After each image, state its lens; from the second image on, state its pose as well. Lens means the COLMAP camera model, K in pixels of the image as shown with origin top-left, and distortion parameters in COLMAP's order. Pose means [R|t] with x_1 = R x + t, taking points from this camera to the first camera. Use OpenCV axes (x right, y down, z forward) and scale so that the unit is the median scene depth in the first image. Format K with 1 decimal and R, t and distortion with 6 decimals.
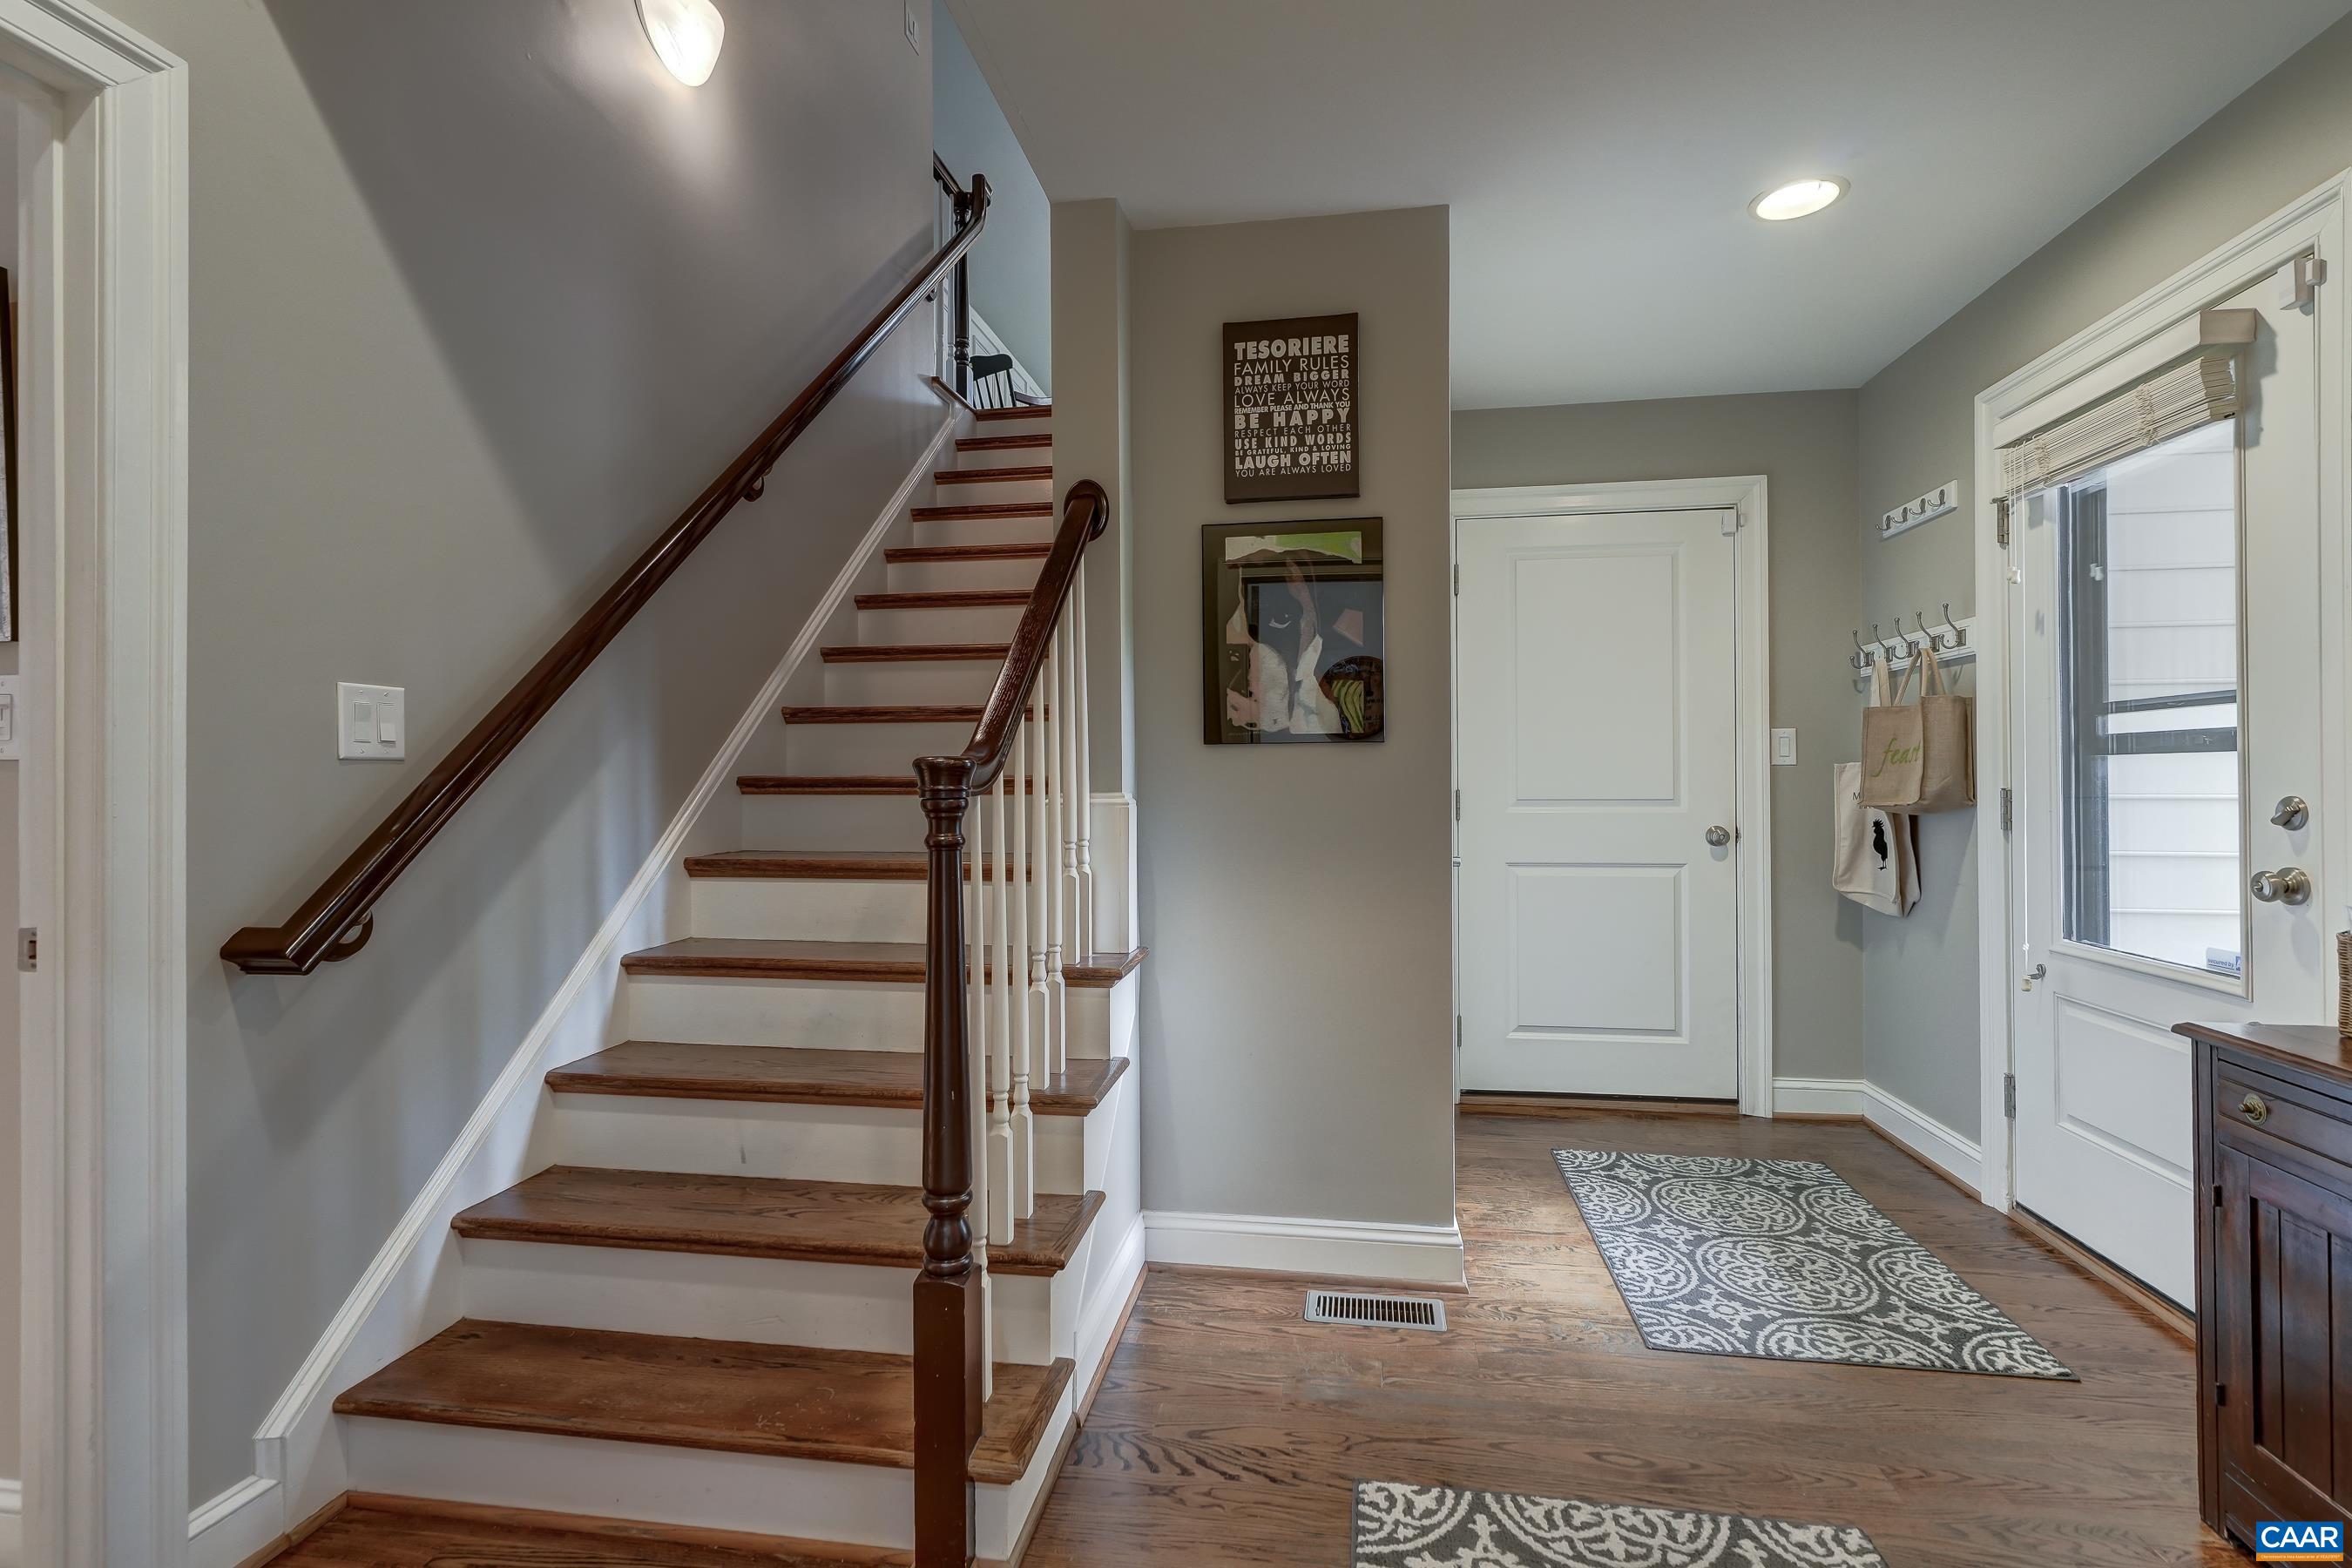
lens RADIAL K [[1115.5, 0, 1177.5], [0, 1115.5, 777.5], [0, 0, 1]] dist [0.004515, -0.000375]
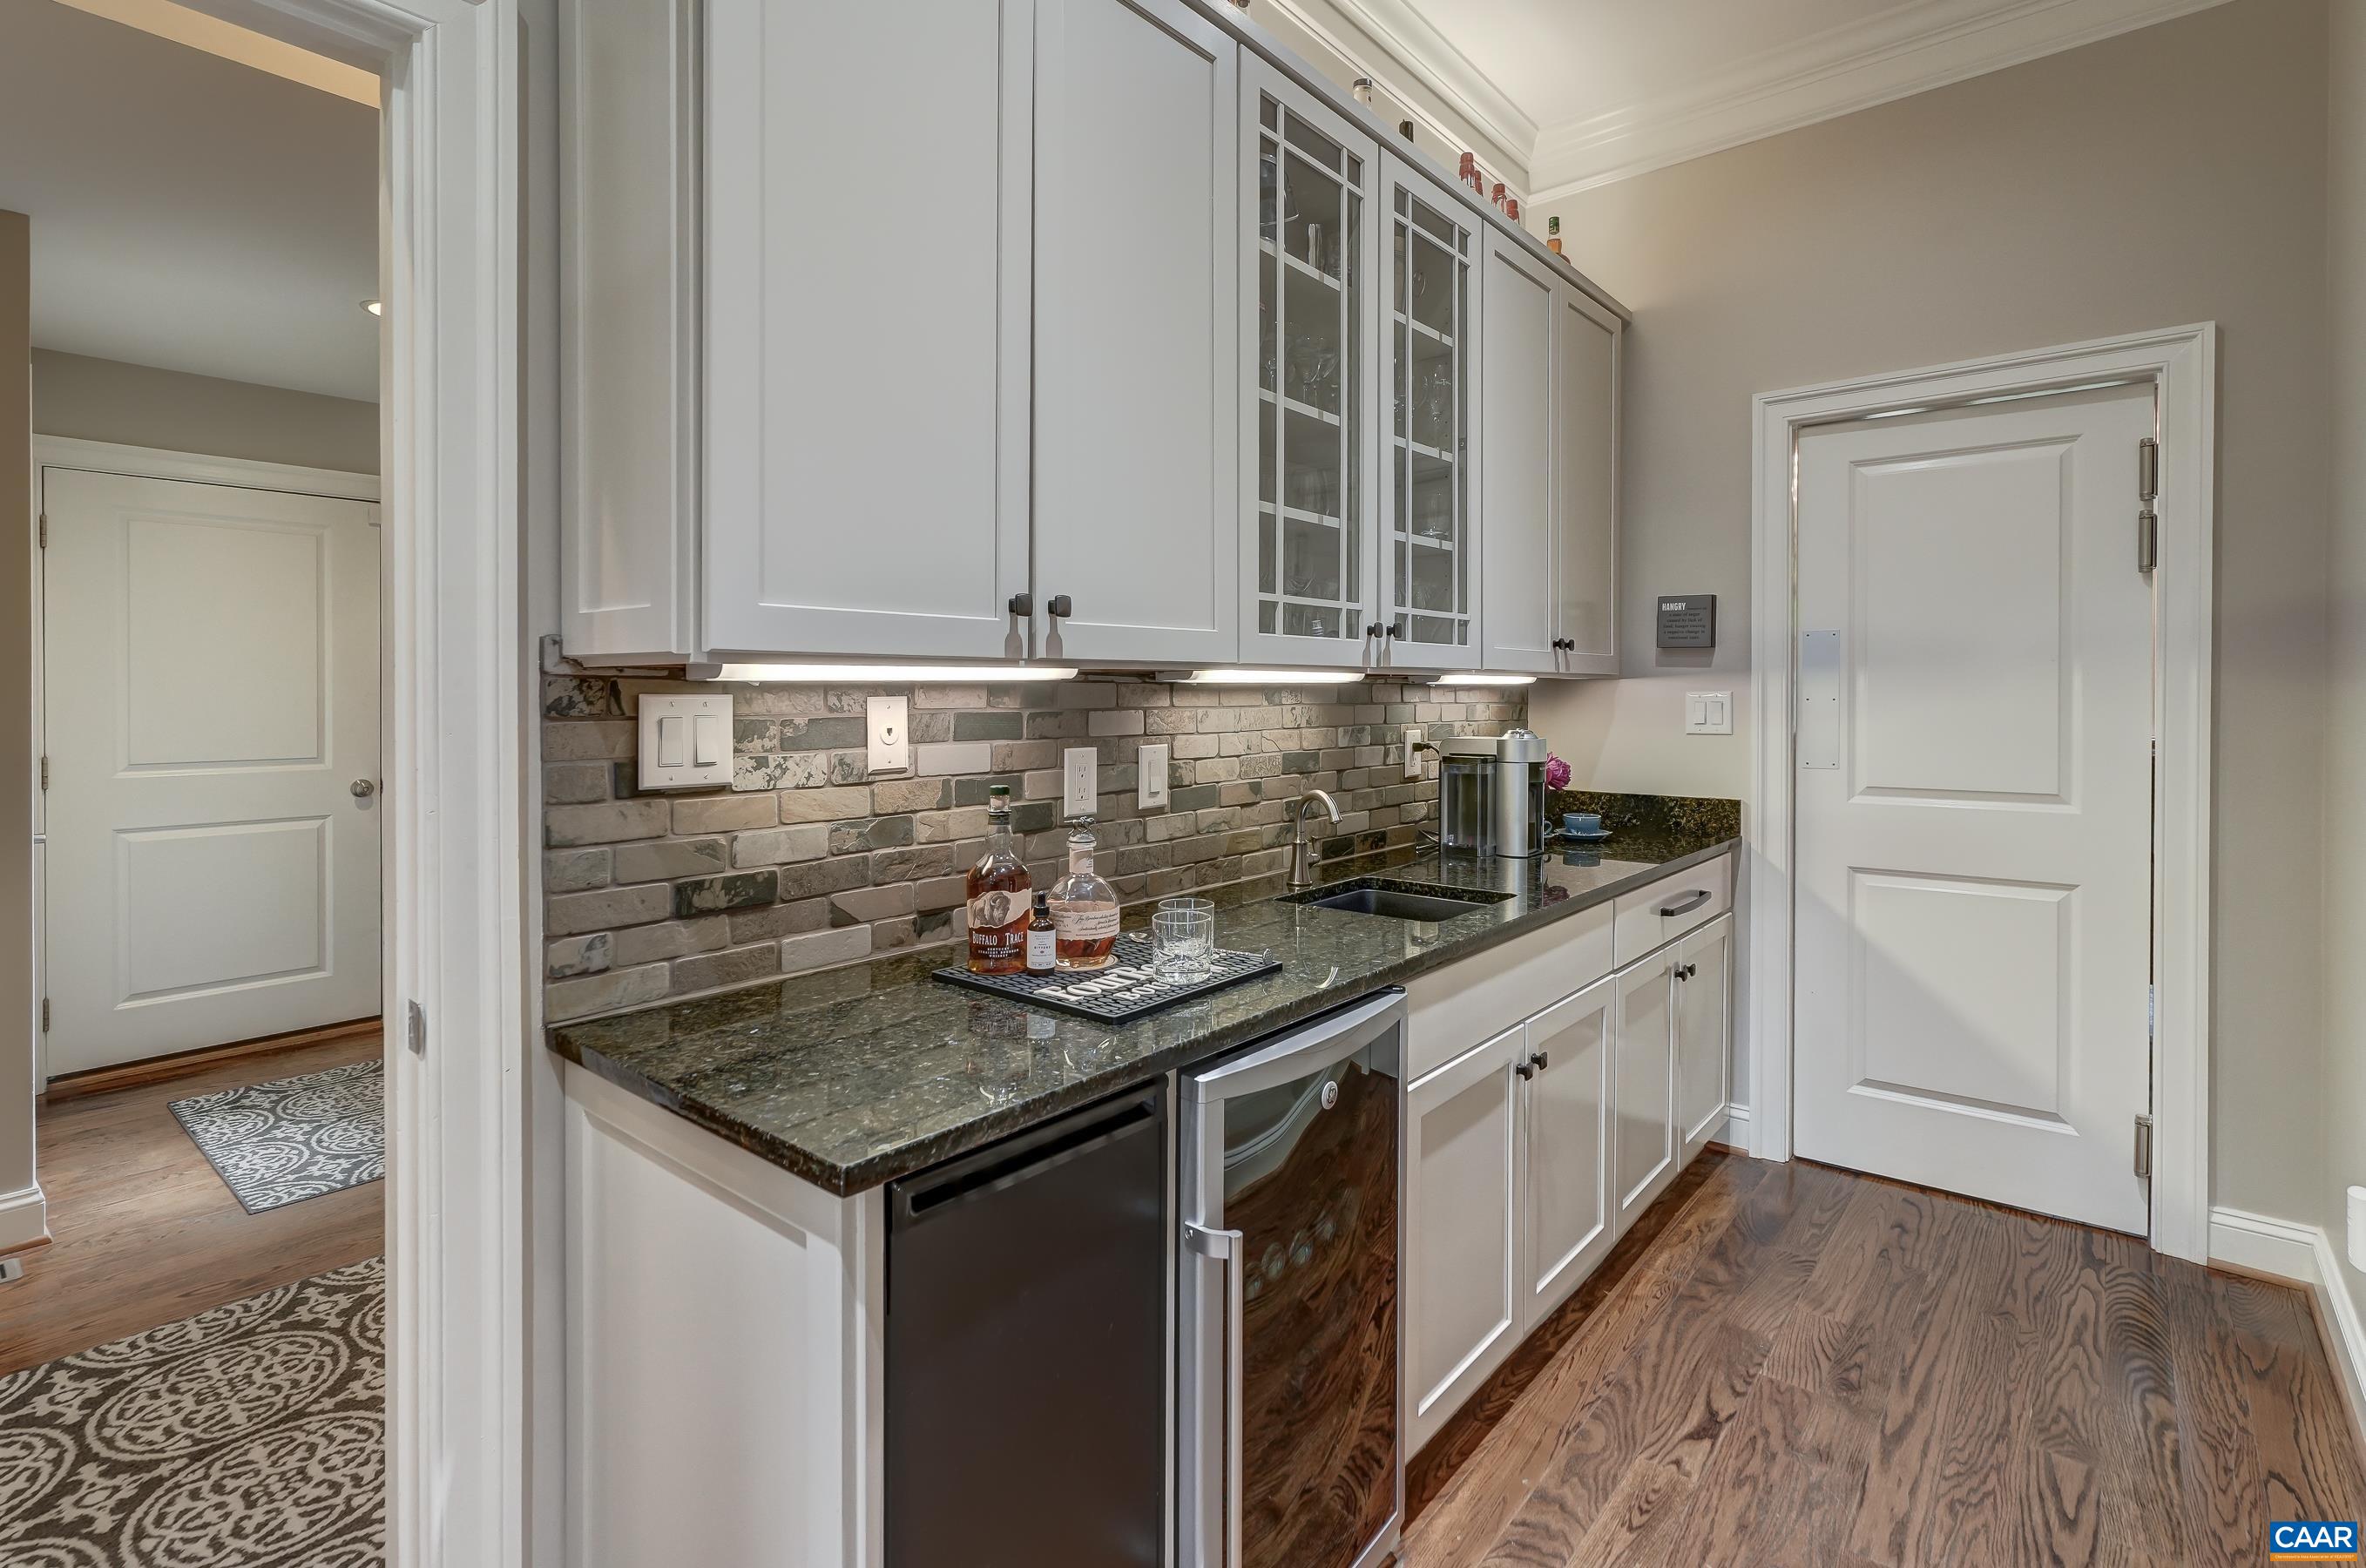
lens RADIAL K [[1122.1, 0, 1206.7], [0, 1122.1, 703.0], [0, 0, 1]] dist [0.004515, -0.000375]
pose [[0.503379, 0.000027, 0.864066, -0.113259], [-0.003718, 0.999991, 0.002135, -0.060801], [-0.864058, -0.004287, 0.503375, -0.485414]]
